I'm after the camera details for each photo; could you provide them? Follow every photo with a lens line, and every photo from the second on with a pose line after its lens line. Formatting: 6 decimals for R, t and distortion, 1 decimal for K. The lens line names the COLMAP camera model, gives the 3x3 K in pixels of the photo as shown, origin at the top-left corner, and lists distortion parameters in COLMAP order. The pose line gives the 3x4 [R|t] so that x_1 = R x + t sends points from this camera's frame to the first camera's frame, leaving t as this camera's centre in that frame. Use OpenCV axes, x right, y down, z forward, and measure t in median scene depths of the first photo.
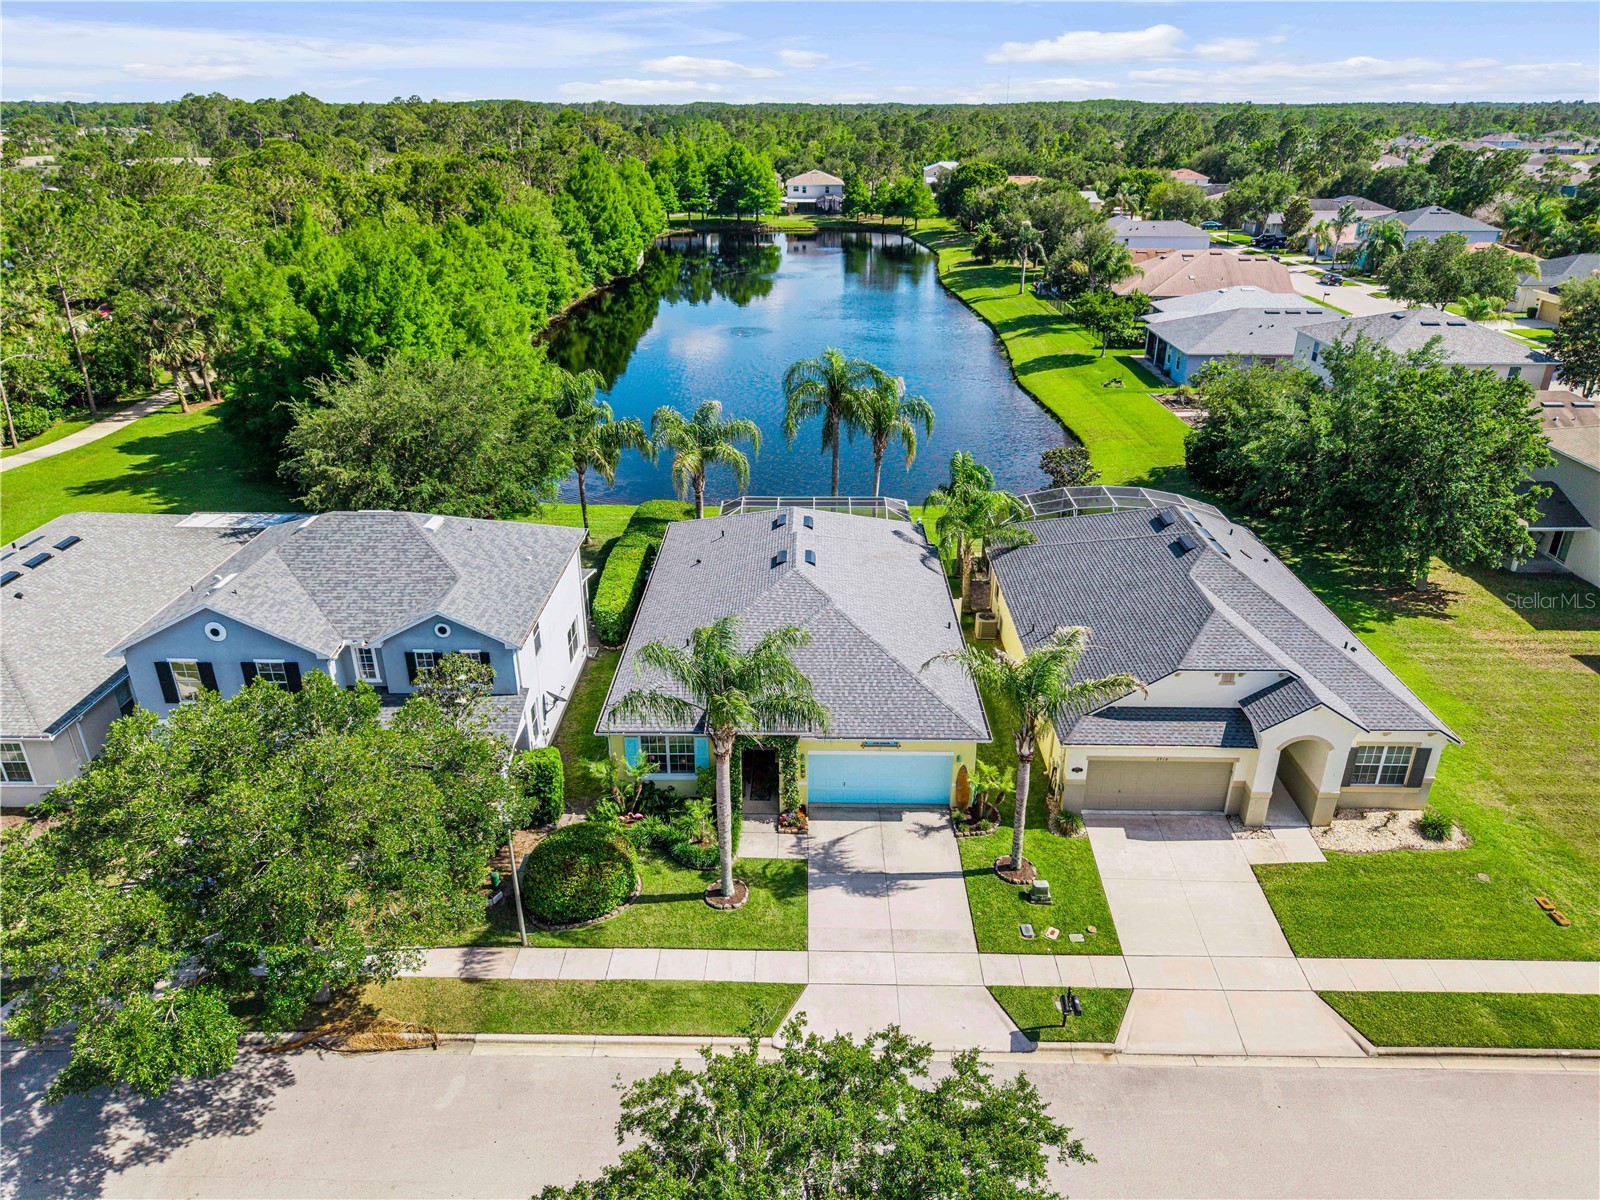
lens RADIAL K [[1072.4, 0, 802.4], [0, 1072.4, 618.9], [0, 0, 1]] dist [0.003210, -0.003812]
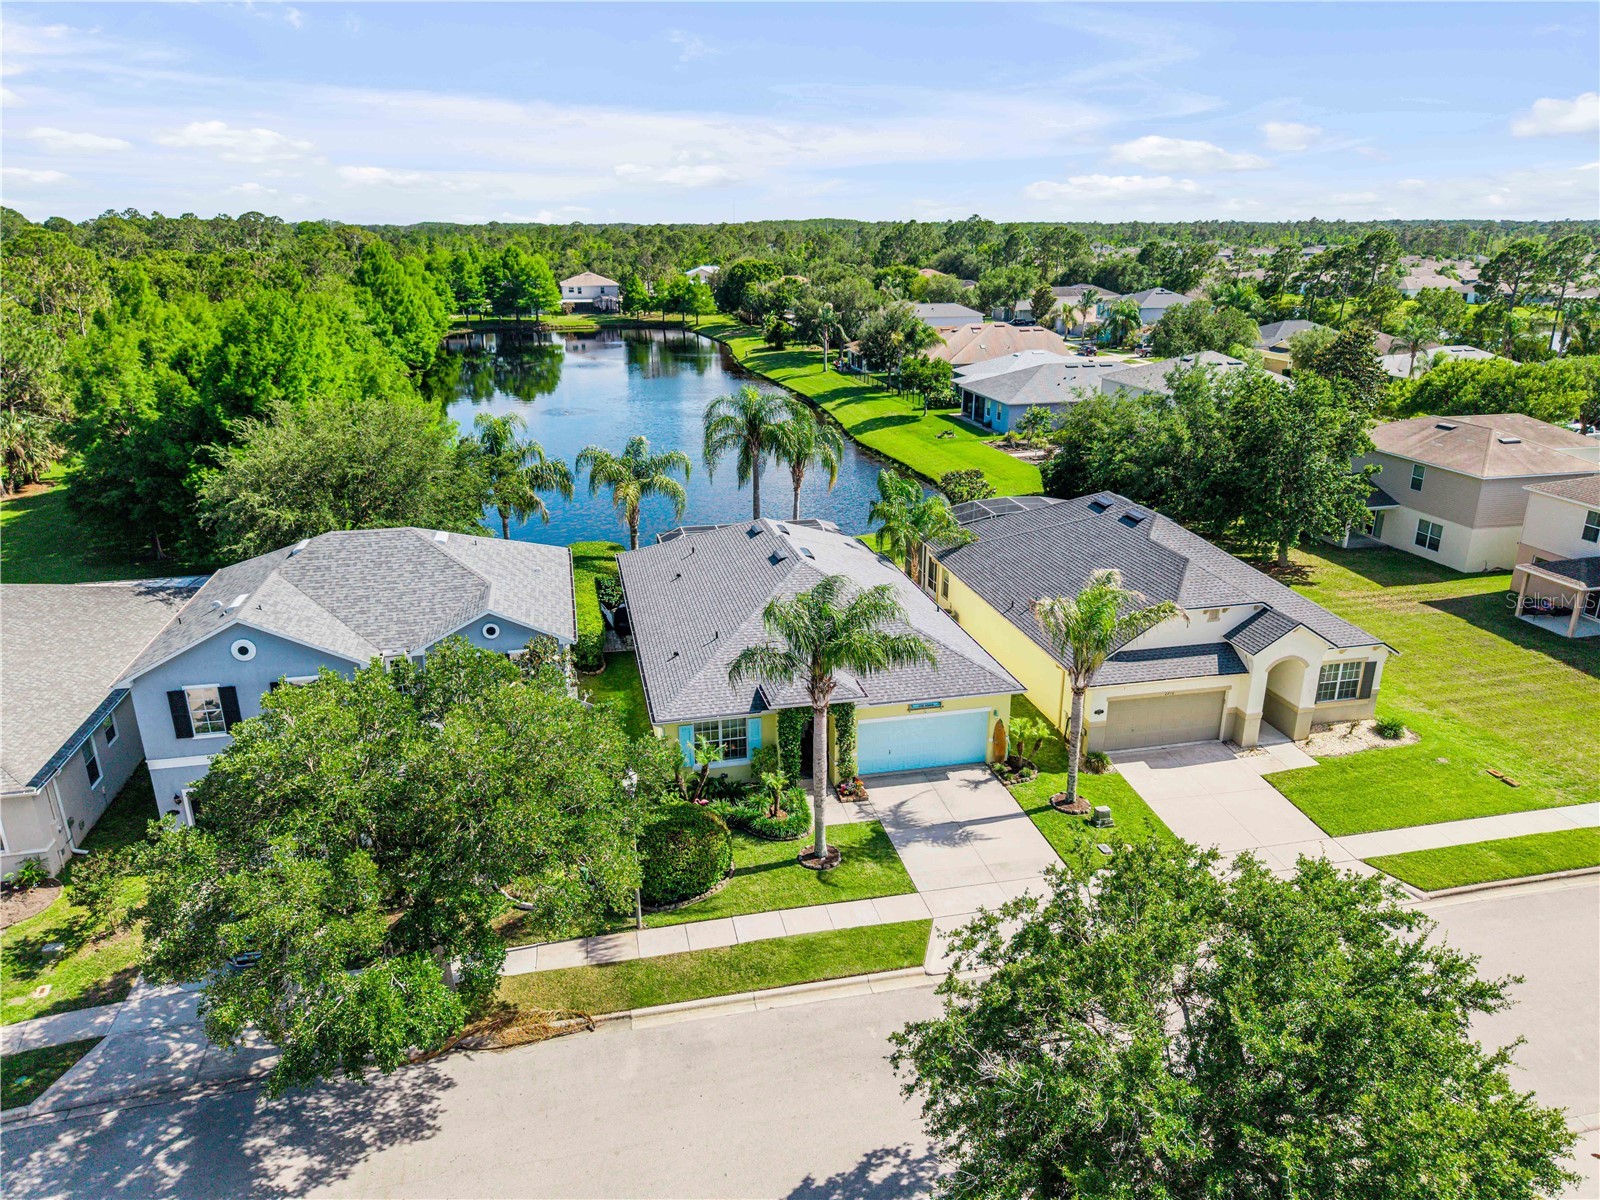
lens RADIAL K [[1072.4, 0, 802.4], [0, 1072.4, 618.9], [0, 0, 1]] dist [0.003210, -0.003812]
pose [[0.972175, -0.081975, 0.219444, -0.195307], [0.102818, 0.991037, -0.085294, 0.079680], [-0.210485, 0.105483, 0.971890, -0.002728]]
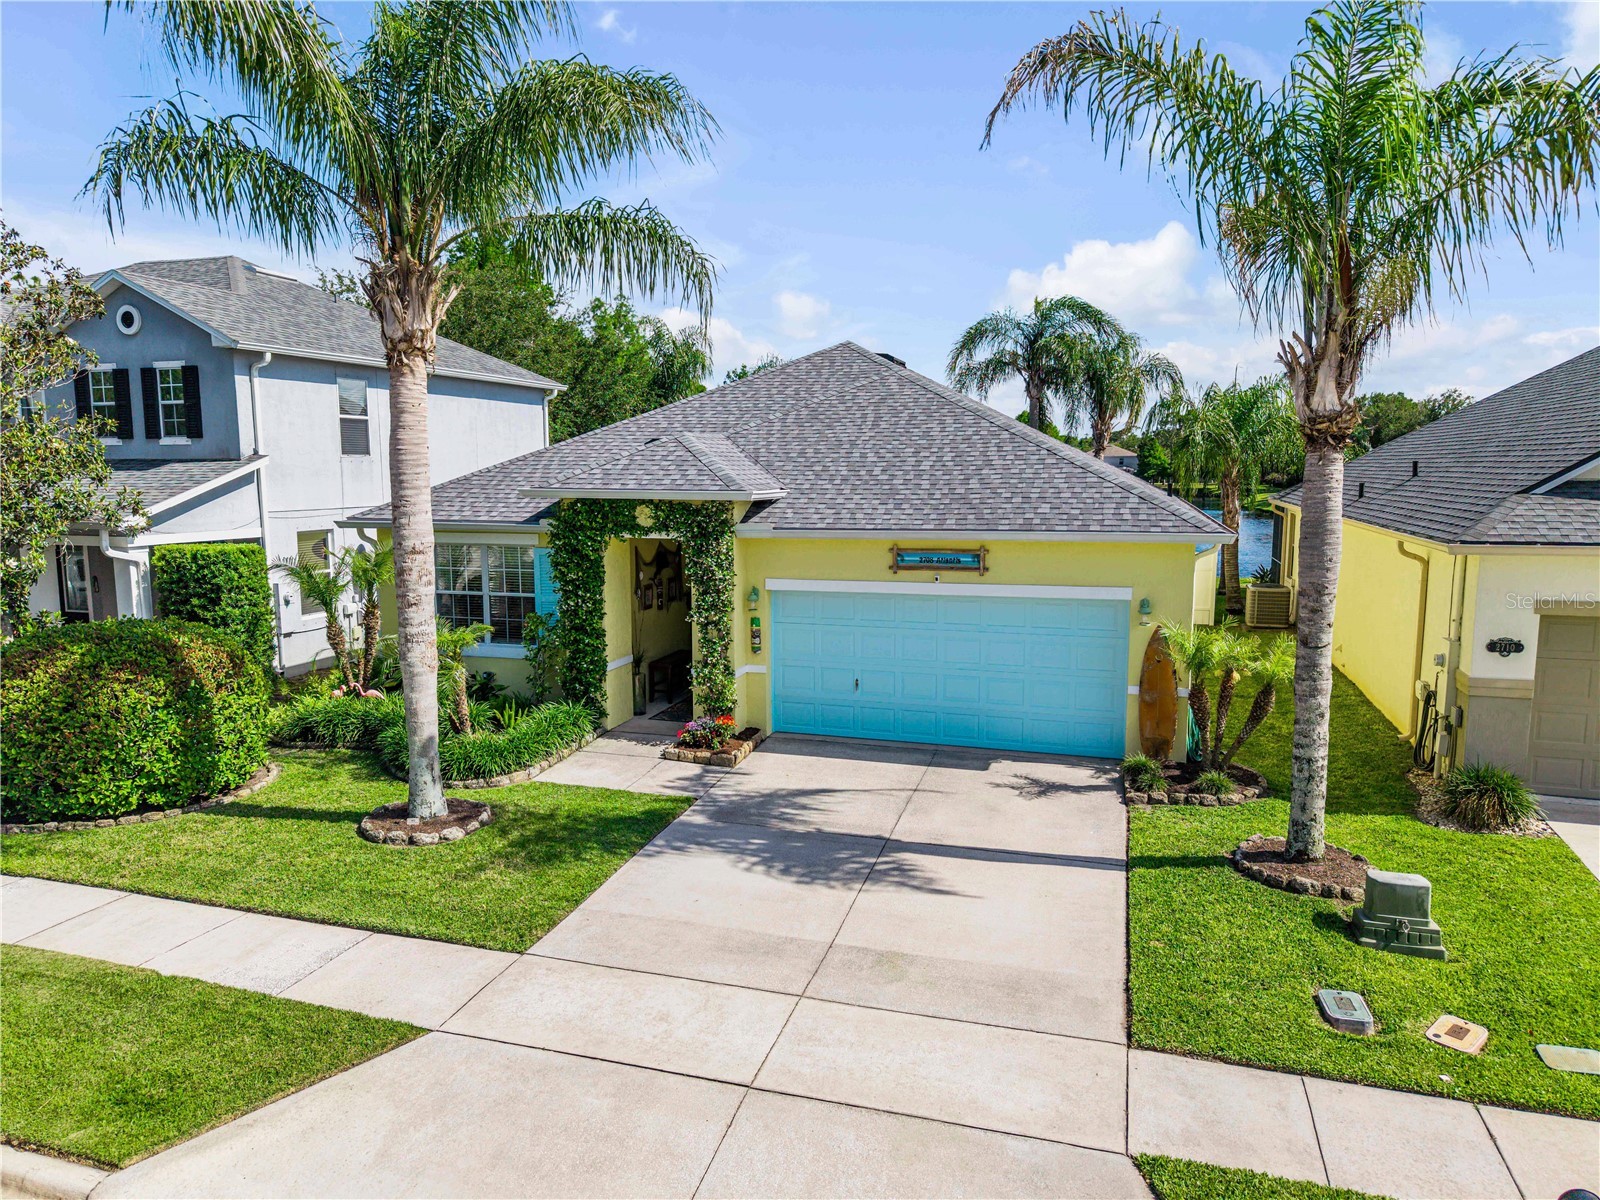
lens RADIAL K [[1090.9, 0, 798.4], [0, 1090.9, 607.9], [0, 0, 1]] dist [0.002597, 0.000269]
pose [[0.960524, 0.036097, -0.275846, 0.098939], [-0.119097, 0.949446, -0.290462, 0.188314], [0.251416, 0.311848, 0.916265, 0.452985]]
